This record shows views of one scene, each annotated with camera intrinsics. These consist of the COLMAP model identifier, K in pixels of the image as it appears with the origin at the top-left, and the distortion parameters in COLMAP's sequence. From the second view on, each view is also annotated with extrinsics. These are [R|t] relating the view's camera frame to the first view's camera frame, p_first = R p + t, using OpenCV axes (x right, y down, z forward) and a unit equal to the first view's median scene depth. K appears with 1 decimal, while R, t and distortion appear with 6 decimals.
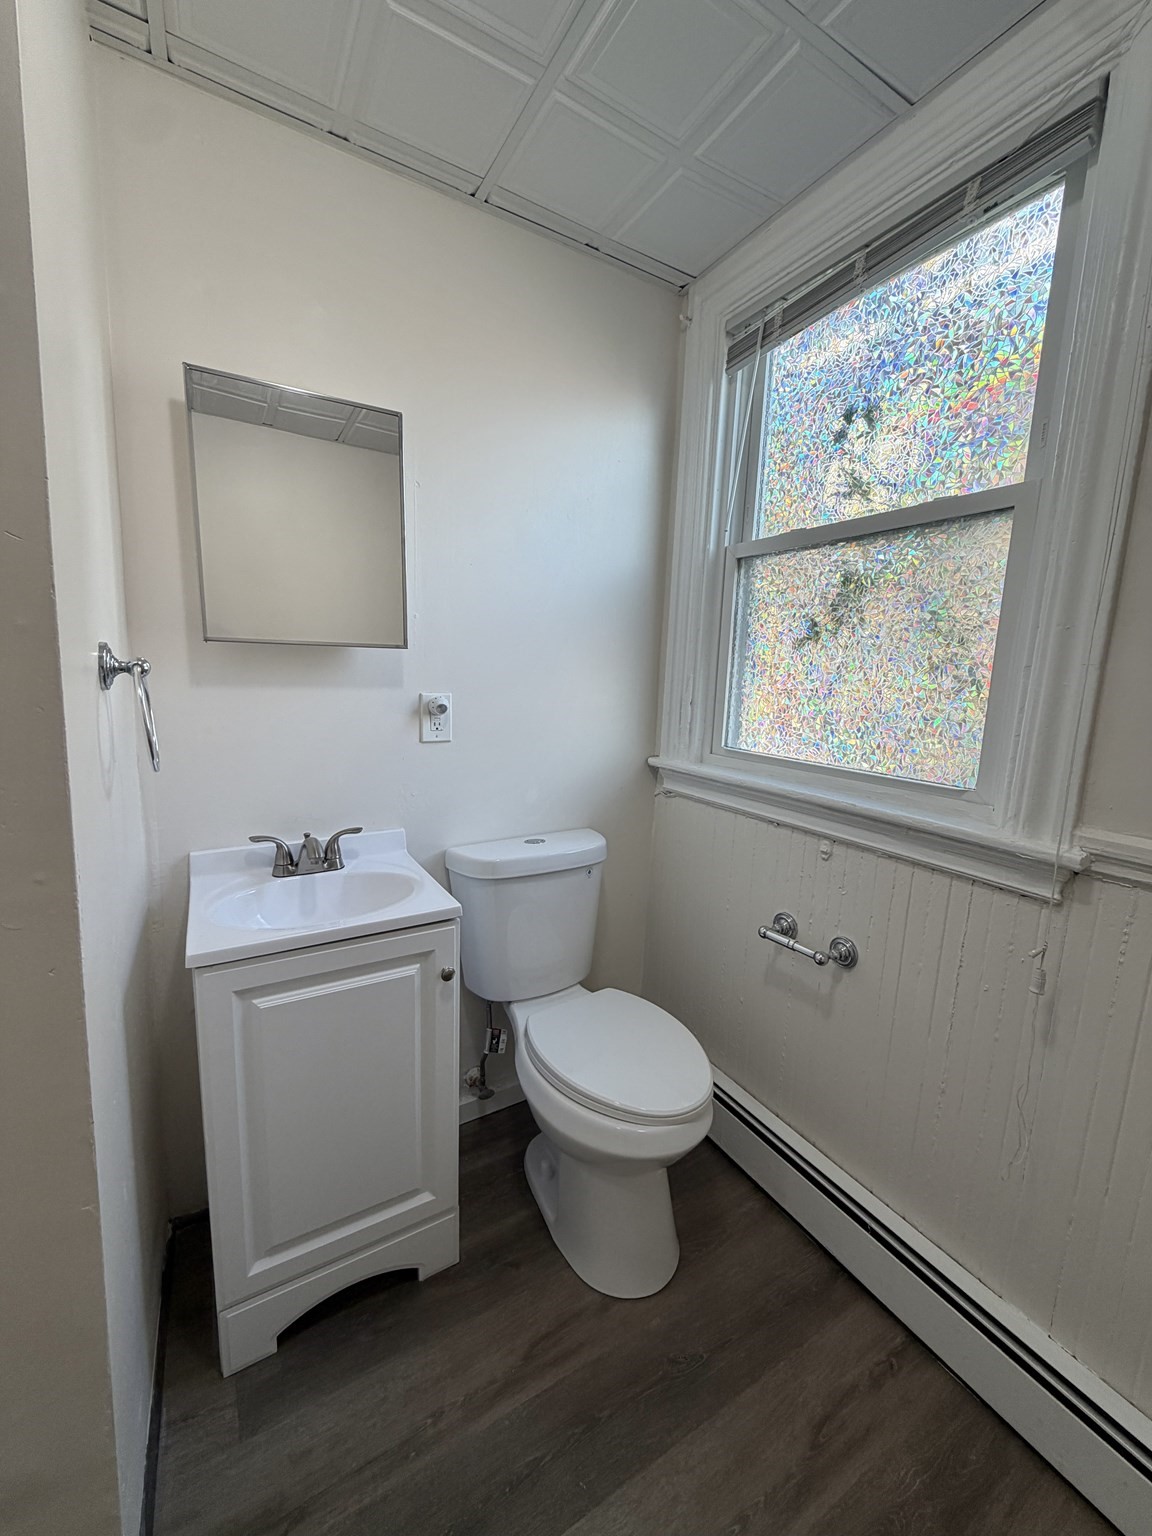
lens RADIAL K [[612.4, 0, 579.9], [0, 612.4, 763.0], [0, 0, 1]] dist [-0.002125, 0.000134]
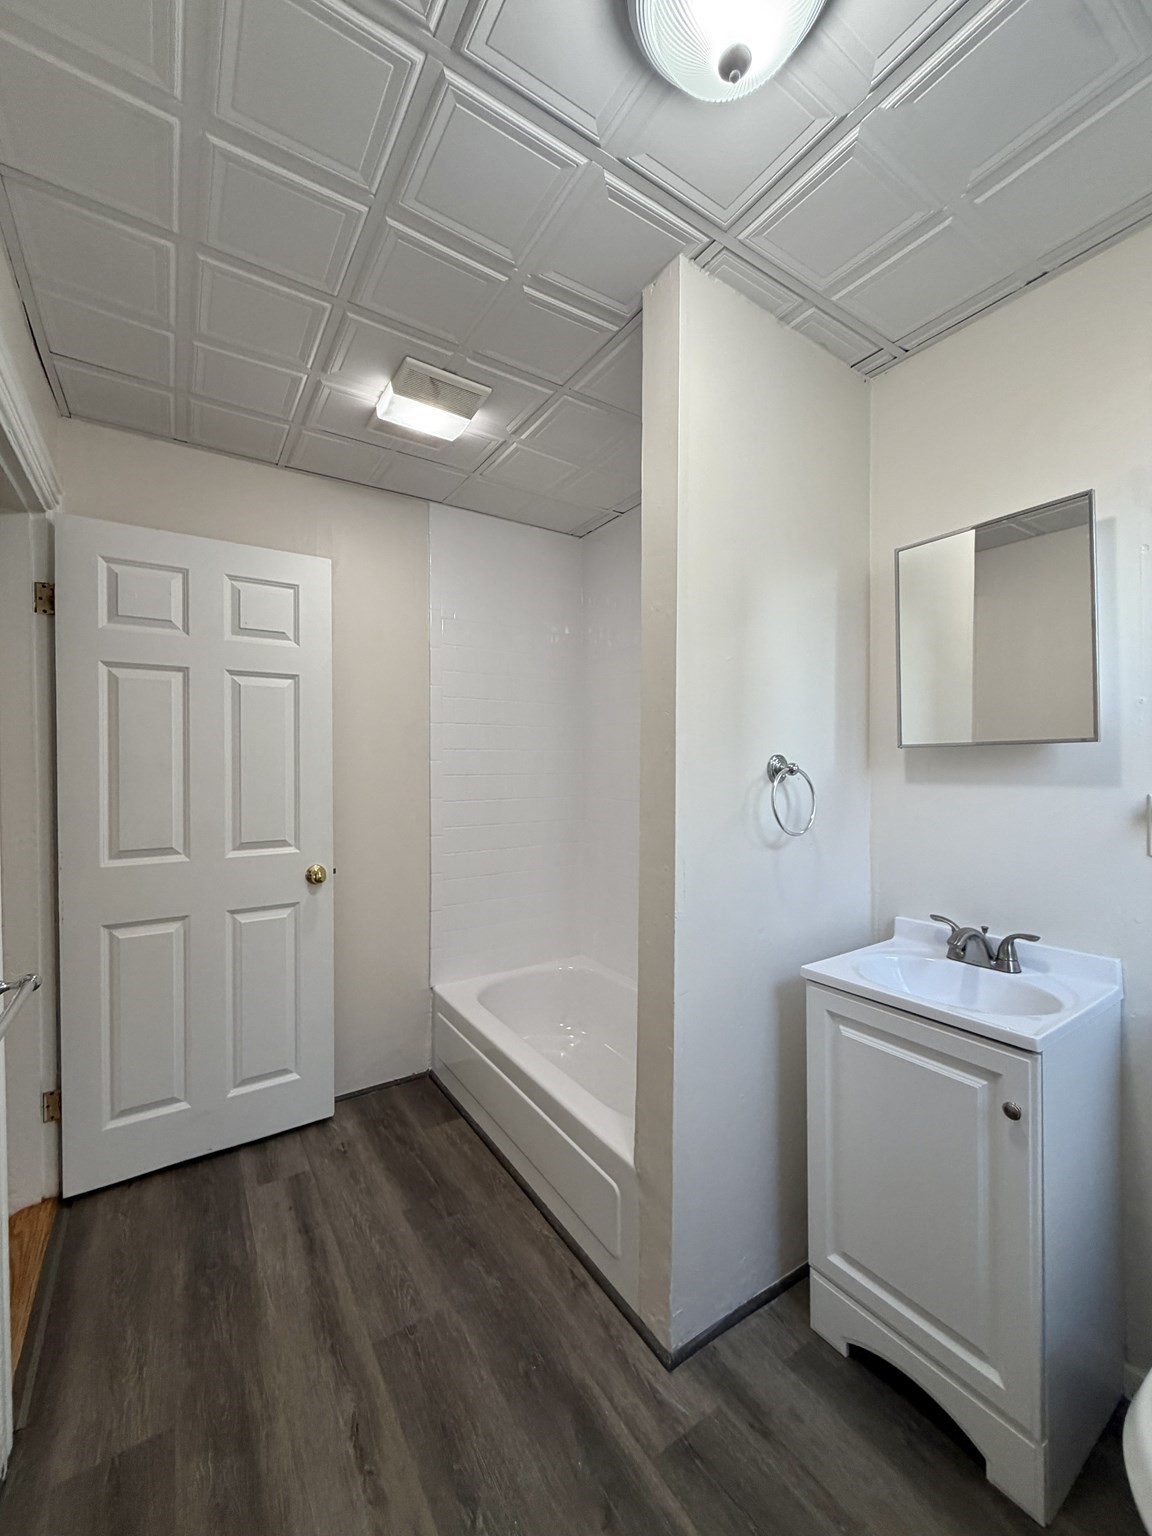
lens RADIAL K [[612.4, 0, 580.2], [0, 612.4, 762.8], [0, 0, 1]] dist [-0.002125, 0.000134]
pose [[0.054611, -0.032663, -0.997973, 0.567930], [-0.140602, 0.989255, -0.040072, -0.020691], [0.988559, 0.142505, 0.049432, 0.251554]]
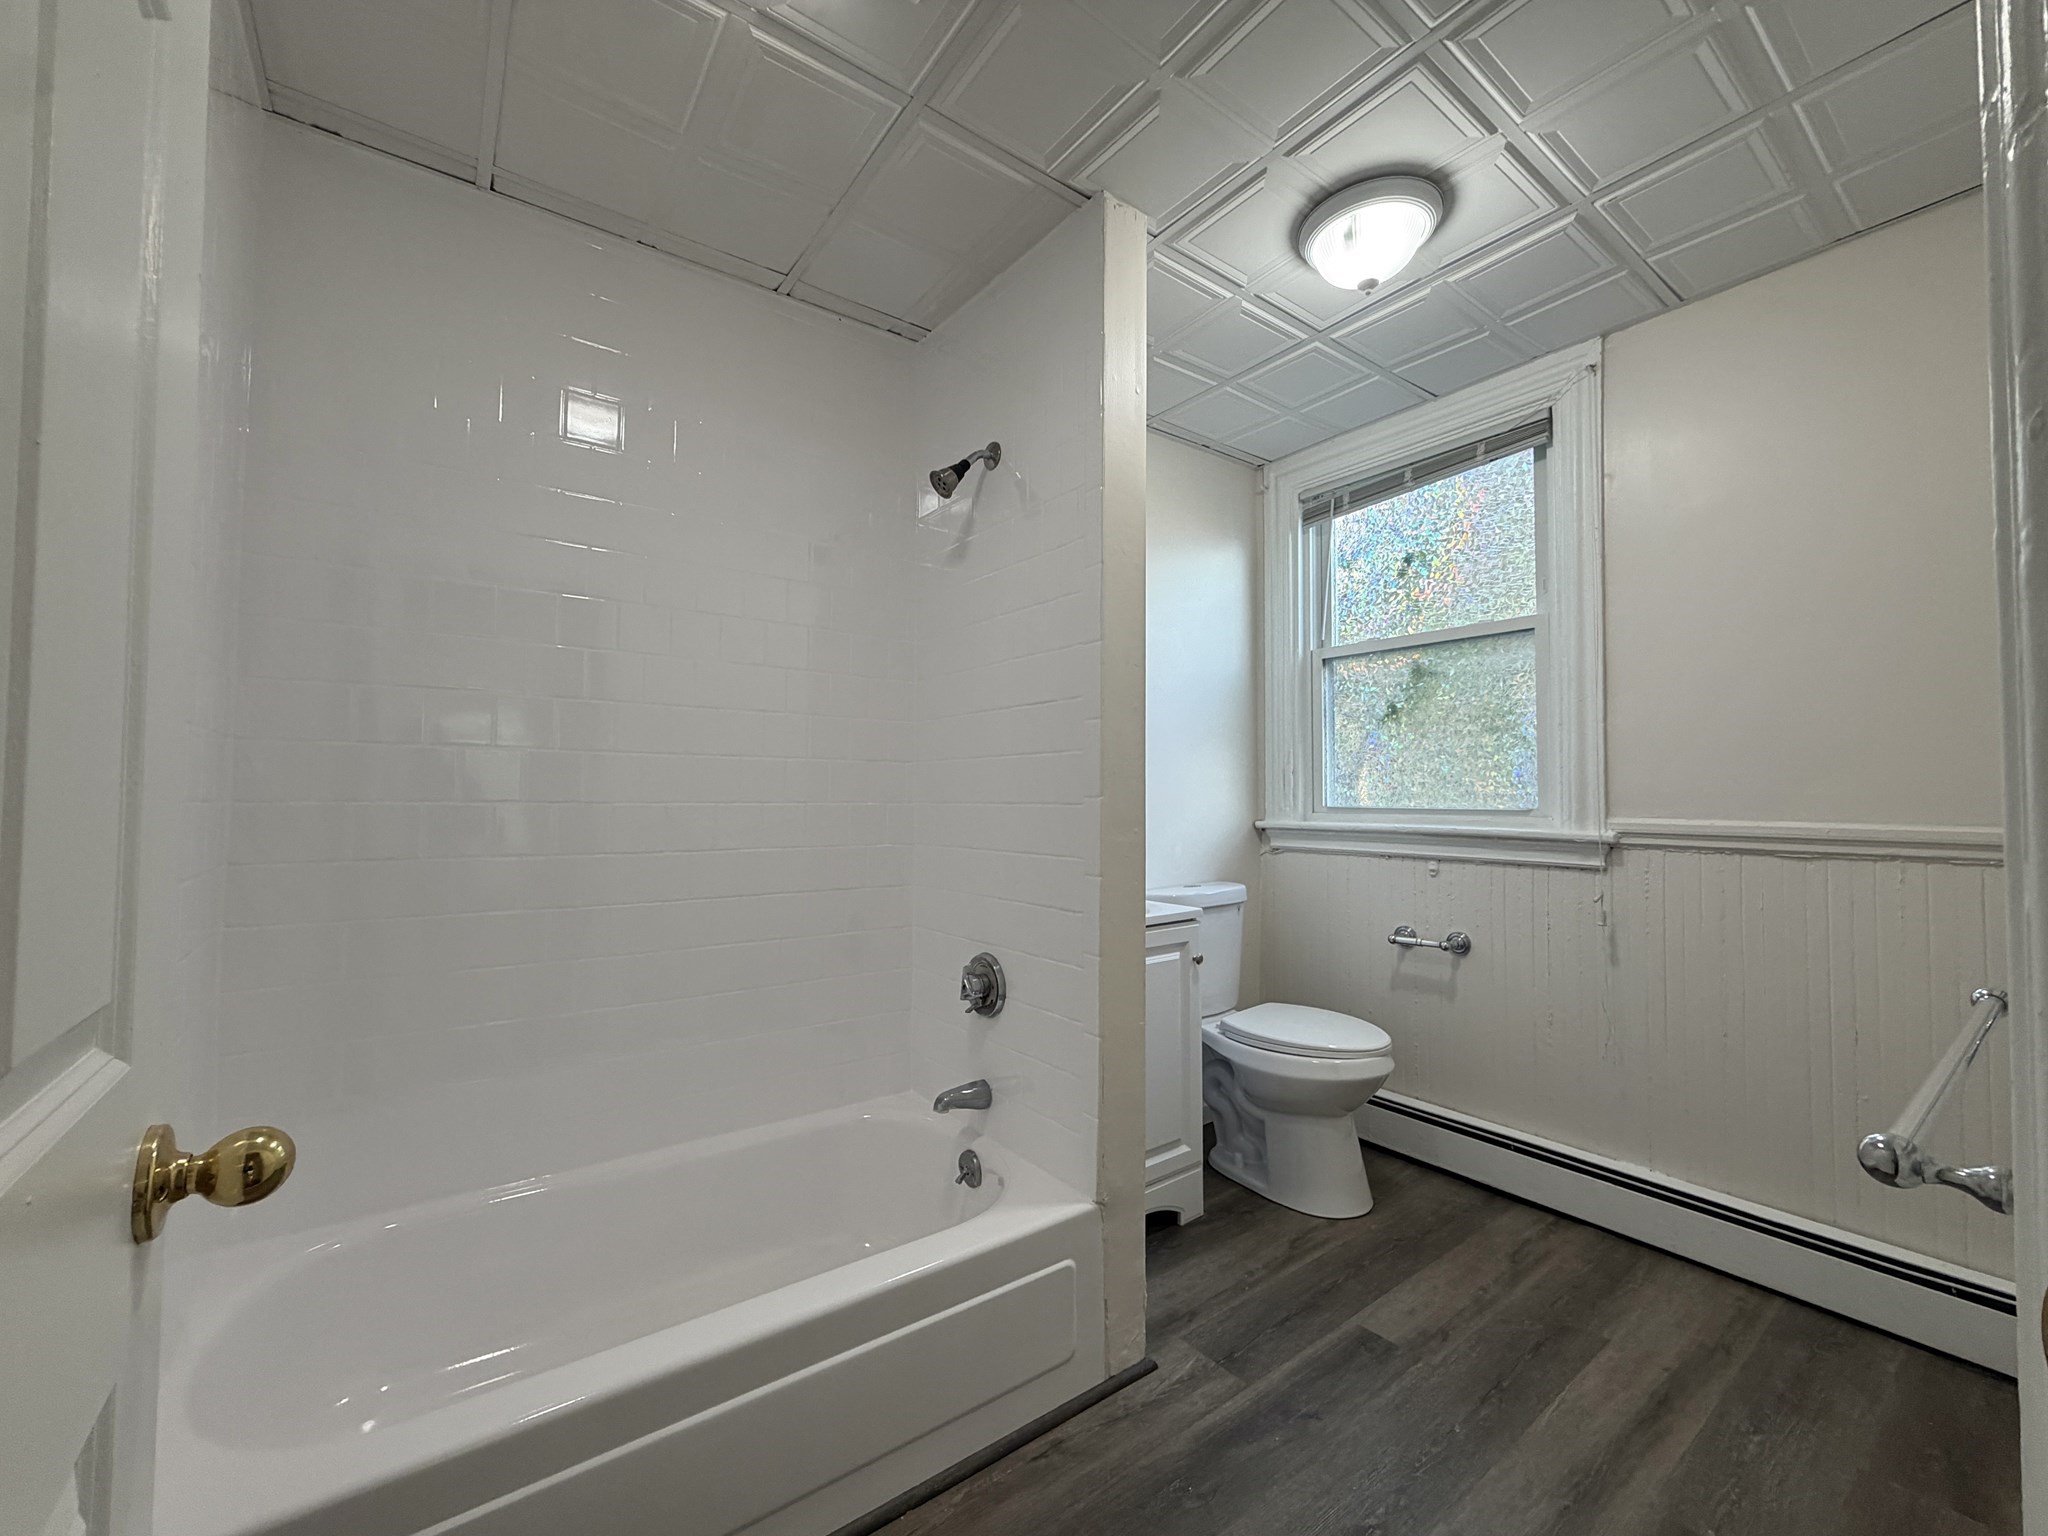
lens RADIAL K [[816.5, 0, 1017.4], [0, 816.5, 764.8], [0, 0, 1]] dist [-0.002125, 0.000134]
pose [[0.994457, -0.032177, 0.100104, -0.705739], [0.049646, 0.982913, -0.177252, 0.198601], [-0.092691, 0.181239, 0.979061, -0.737882]]
